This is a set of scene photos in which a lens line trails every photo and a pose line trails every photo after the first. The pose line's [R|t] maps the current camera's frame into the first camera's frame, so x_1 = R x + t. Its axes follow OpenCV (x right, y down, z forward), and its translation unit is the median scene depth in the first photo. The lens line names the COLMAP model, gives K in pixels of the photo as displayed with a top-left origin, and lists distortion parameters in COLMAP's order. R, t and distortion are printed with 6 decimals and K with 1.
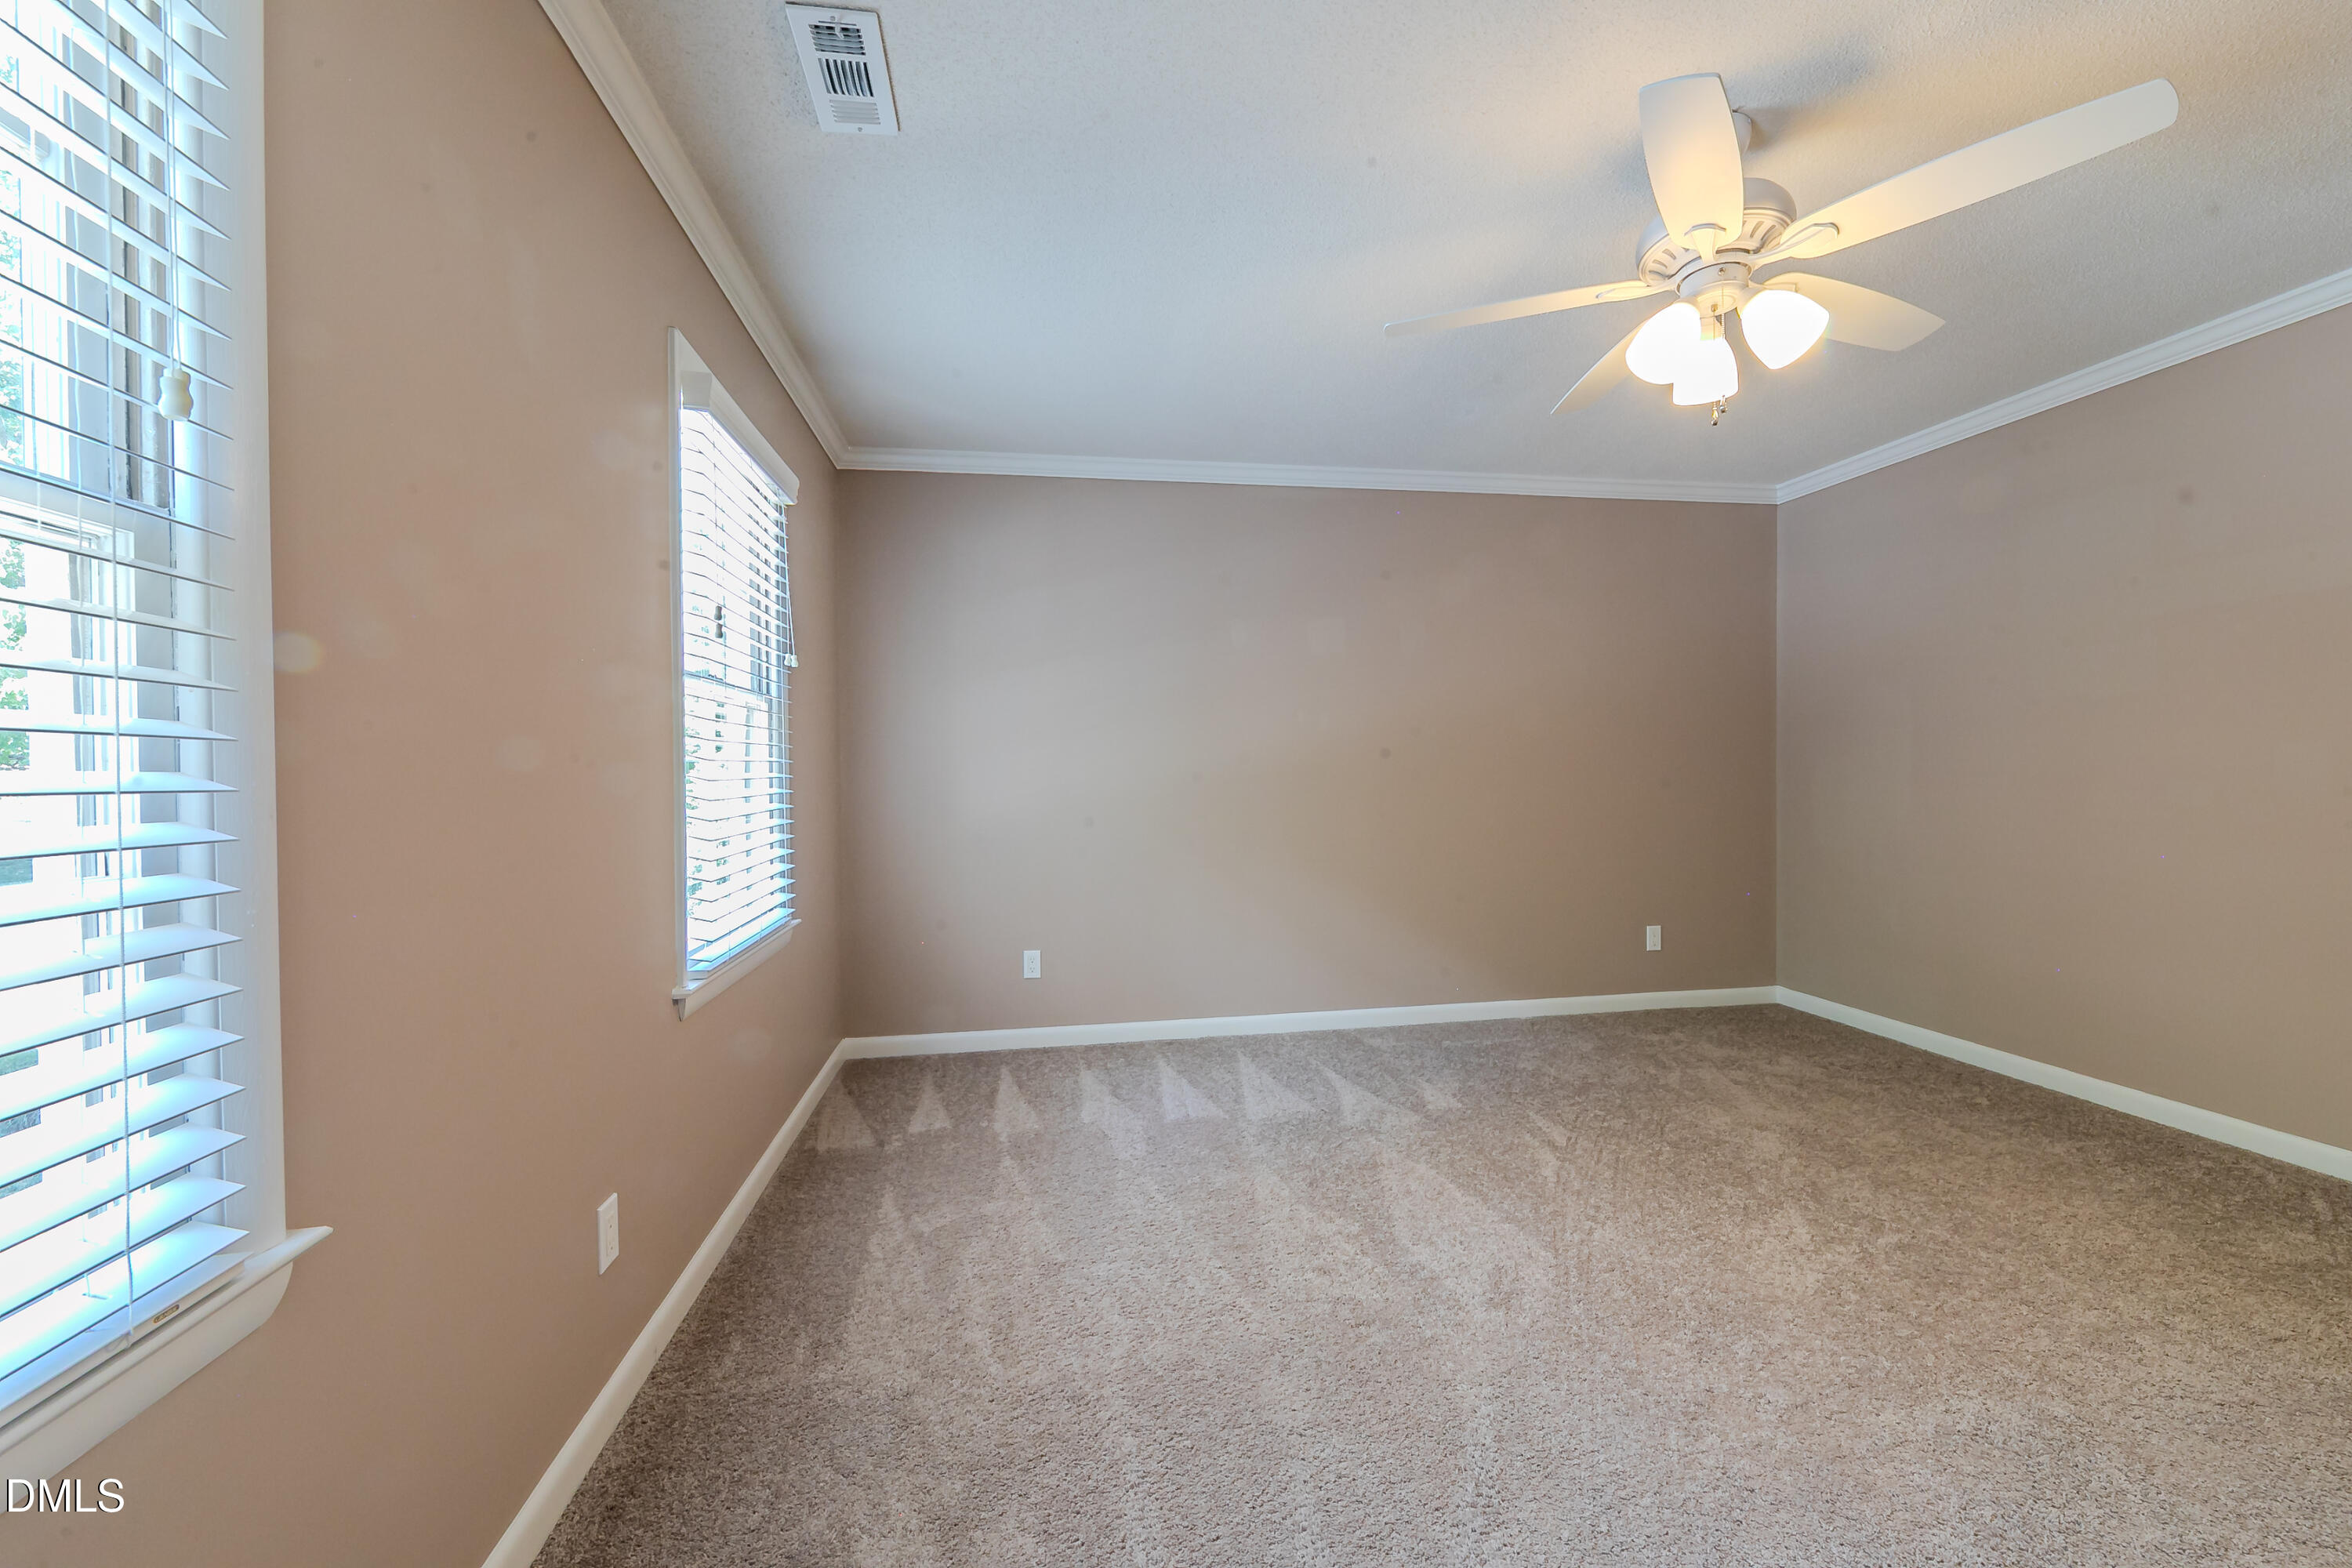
lens RADIAL K [[942.2, 0, 1181.9], [0, 942.2, 782.7], [0, 0, 1]] dist [-0.002791, -0.001533]
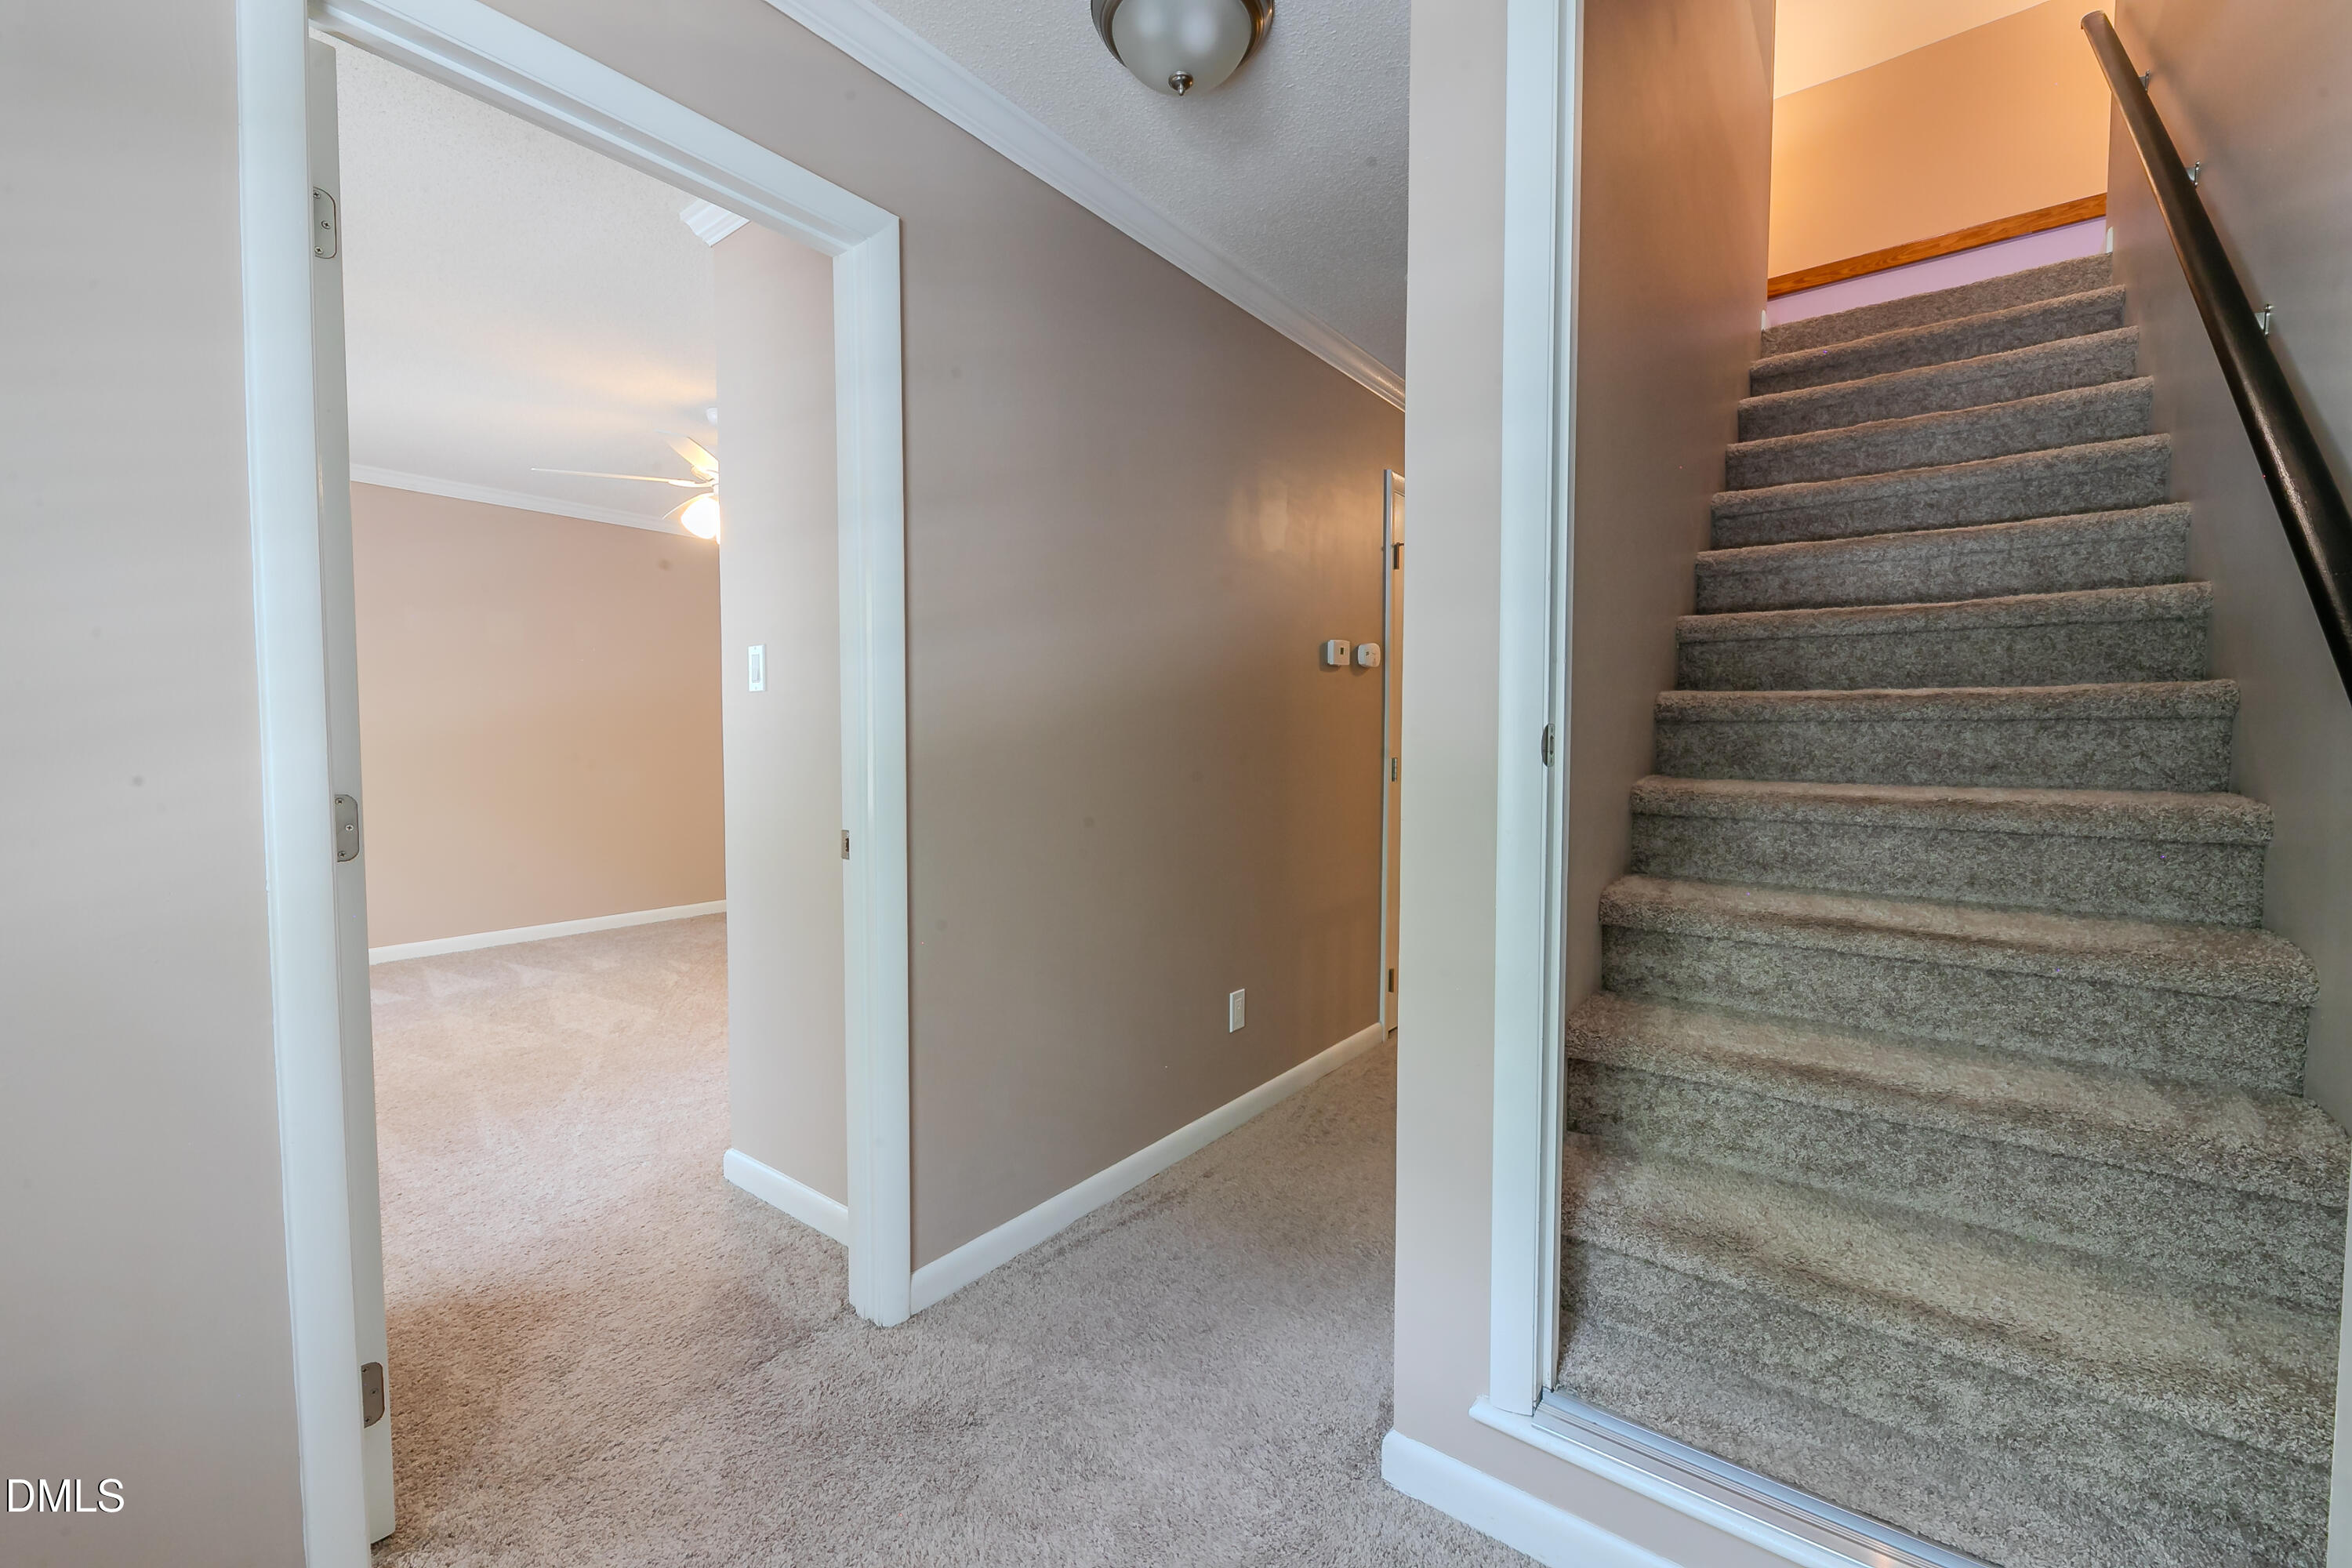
lens RADIAL K [[942.2, 0, 1190.3], [0, 942.2, 774.8], [0, 0, 1]] dist [-0.002791, -0.001533]
pose [[0.723957, -0.015746, 0.689666, -0.064275], [-0.001552, 0.999700, 0.024454, 0.010396], [-0.689844, -0.018774, 0.723715, -0.653501]]
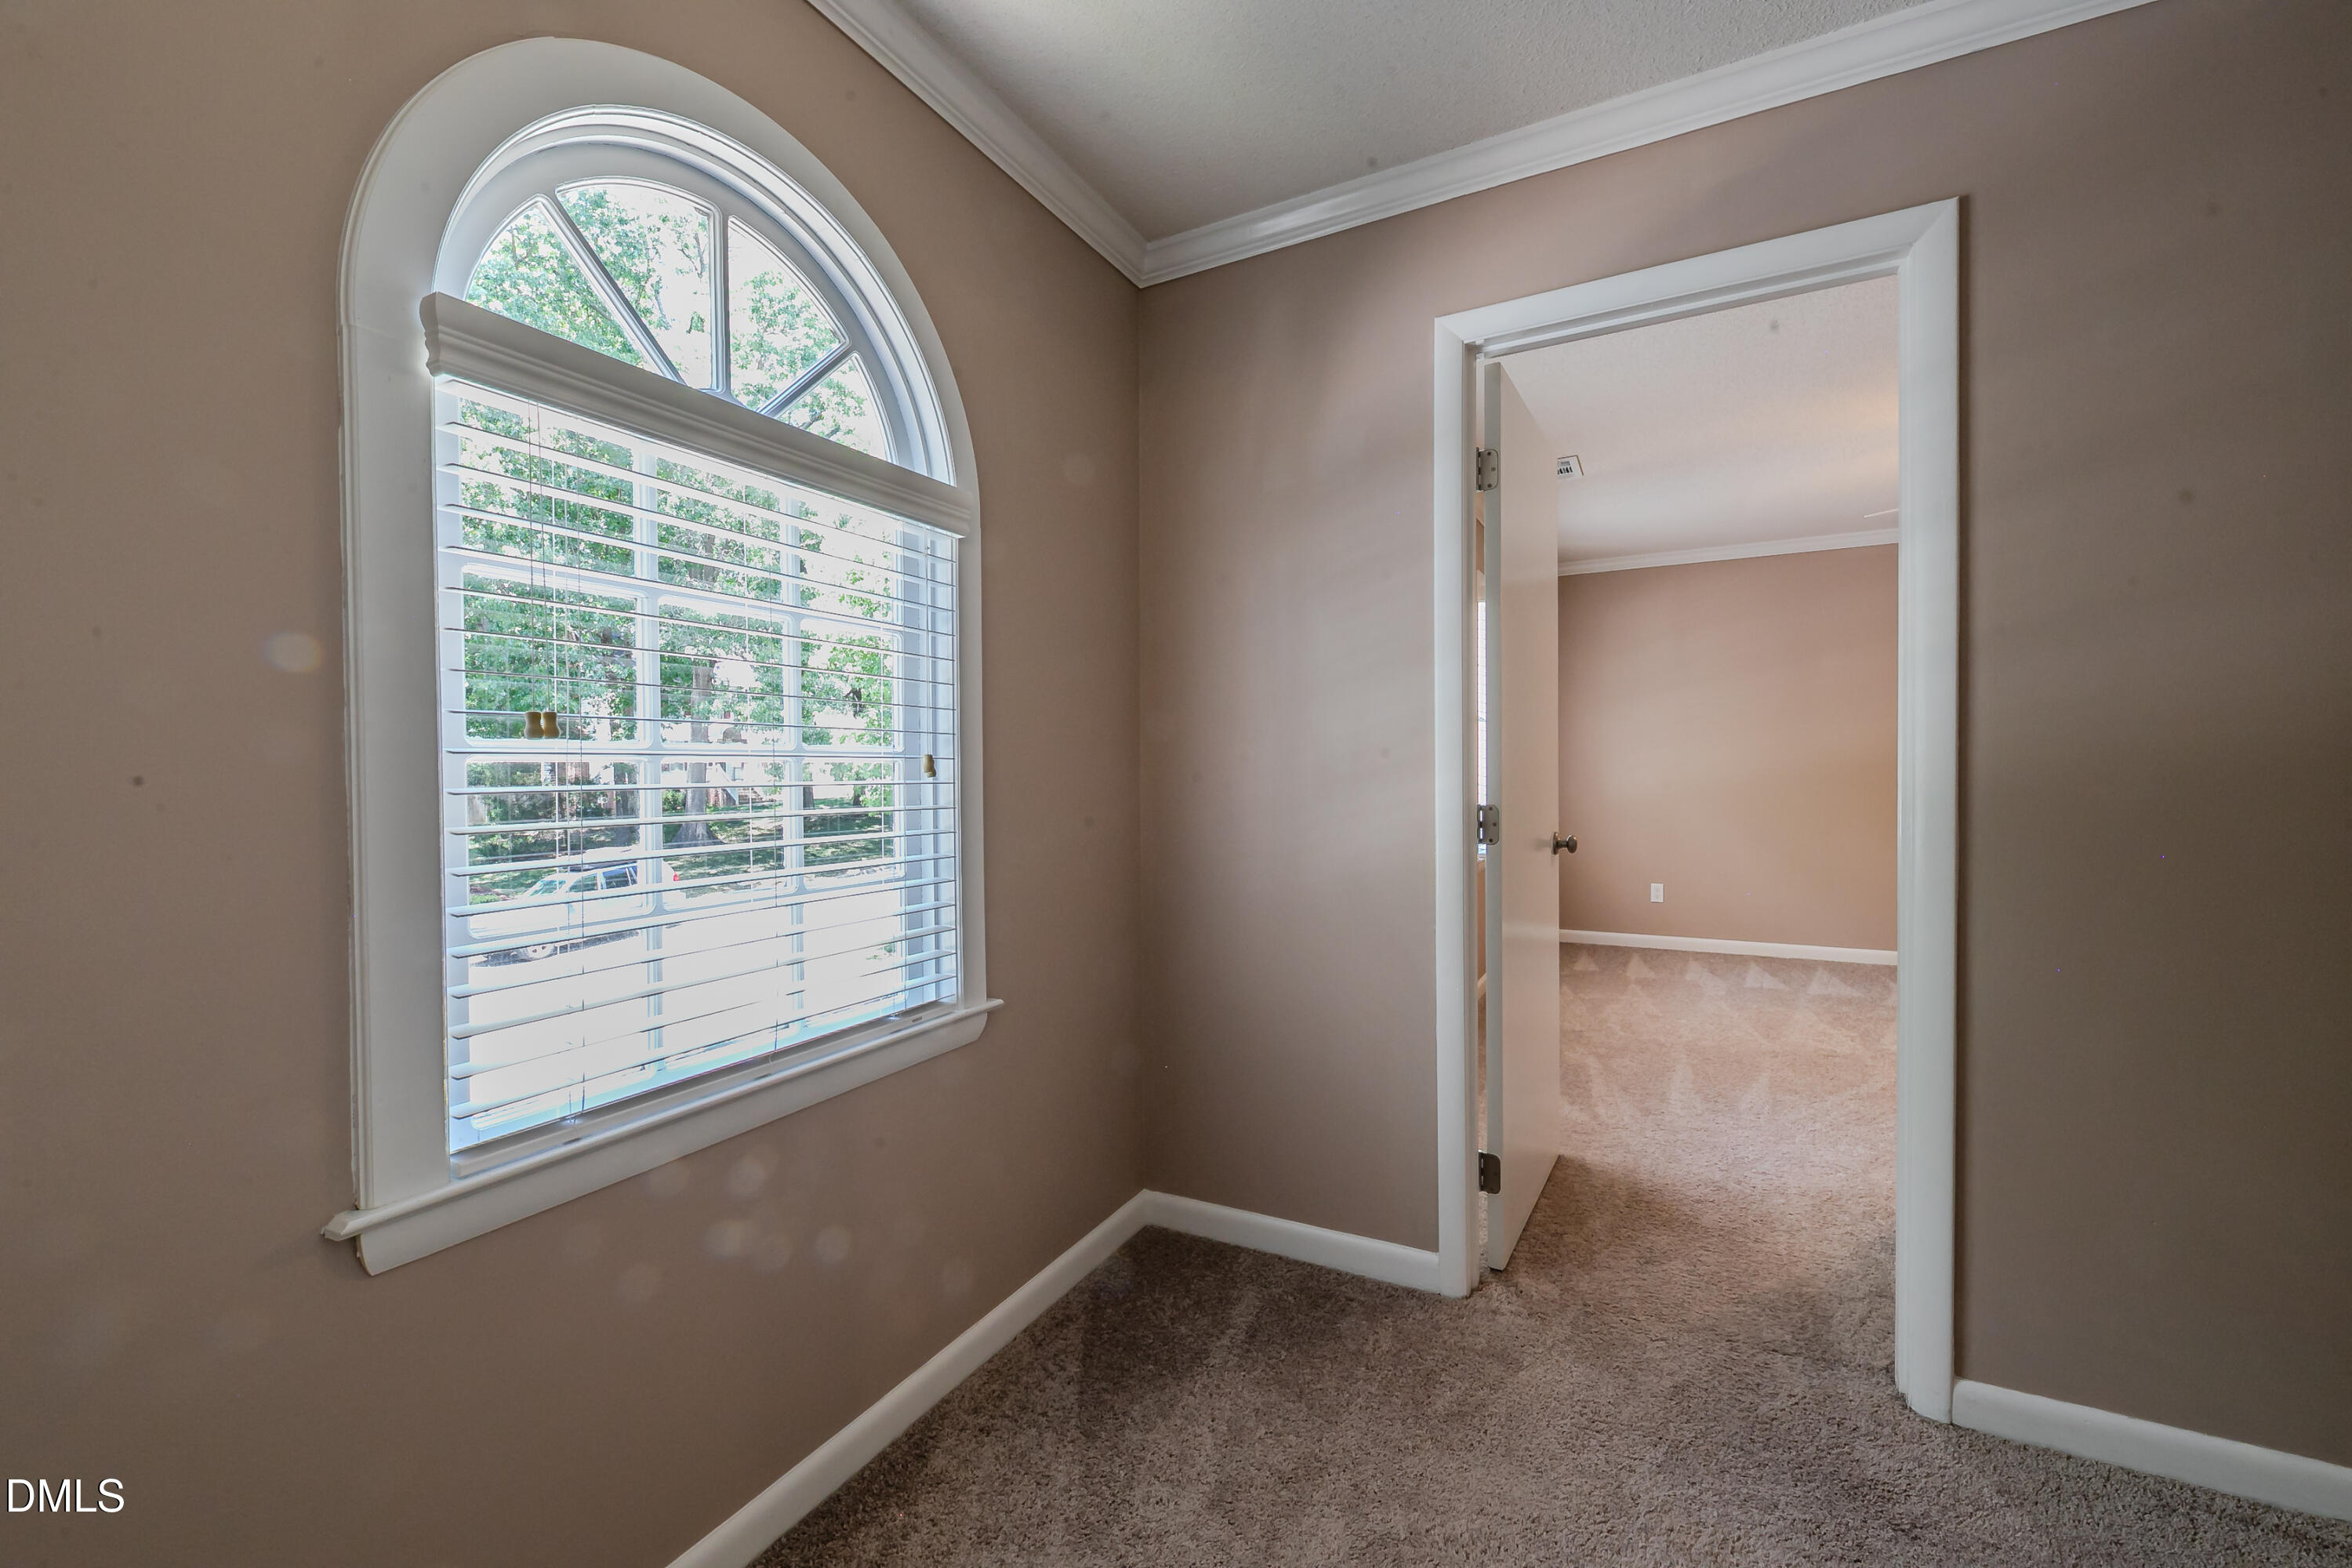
lens RADIAL K [[942.2, 0, 1179.9], [0, 942.2, 781.6], [0, 0, 1]] dist [-0.002791, -0.001533]
pose [[0.794270, 0.011384, -0.607458, 0.175859], [-0.005761, 0.999921, 0.011205, 0.004950], [0.607537, -0.005400, 0.794273, -0.780216]]
